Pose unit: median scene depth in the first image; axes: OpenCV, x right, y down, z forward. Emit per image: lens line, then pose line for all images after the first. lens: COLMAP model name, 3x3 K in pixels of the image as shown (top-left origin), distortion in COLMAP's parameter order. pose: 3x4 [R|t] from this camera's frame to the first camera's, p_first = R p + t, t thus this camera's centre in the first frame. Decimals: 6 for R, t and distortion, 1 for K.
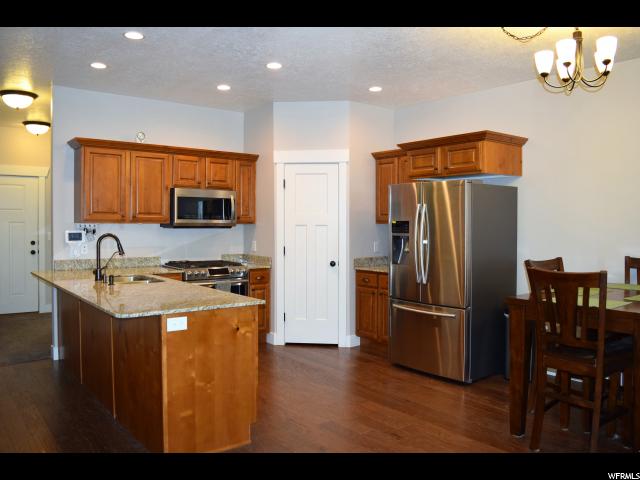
lens RADIAL K [[516.2, 0, 319.8], [0, 516.2, 233.1], [0, 0, 1]] dist [-0.081511, 0.002637]
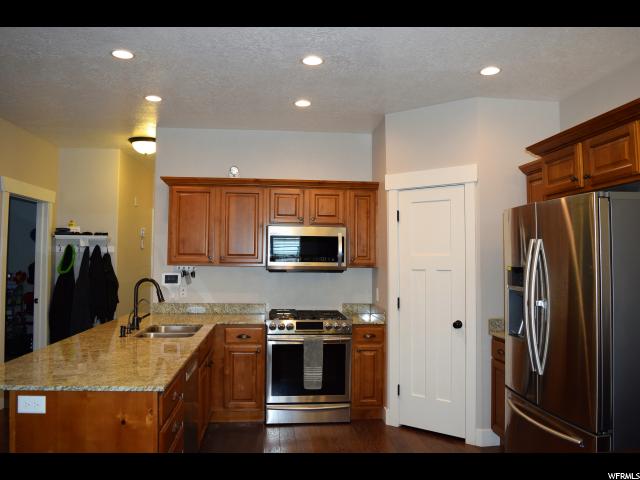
lens RADIAL K [[500.6, 0, 320.9], [0, 500.6, 236.3], [0, 0, 1]] dist [-0.086877, 0.015236]
pose [[0.842428, -0.022539, -0.538337, 0.251769], [-0.014144, 0.997855, -0.063910, -0.016789], [0.538623, 0.061454, 0.840303, 0.329377]]
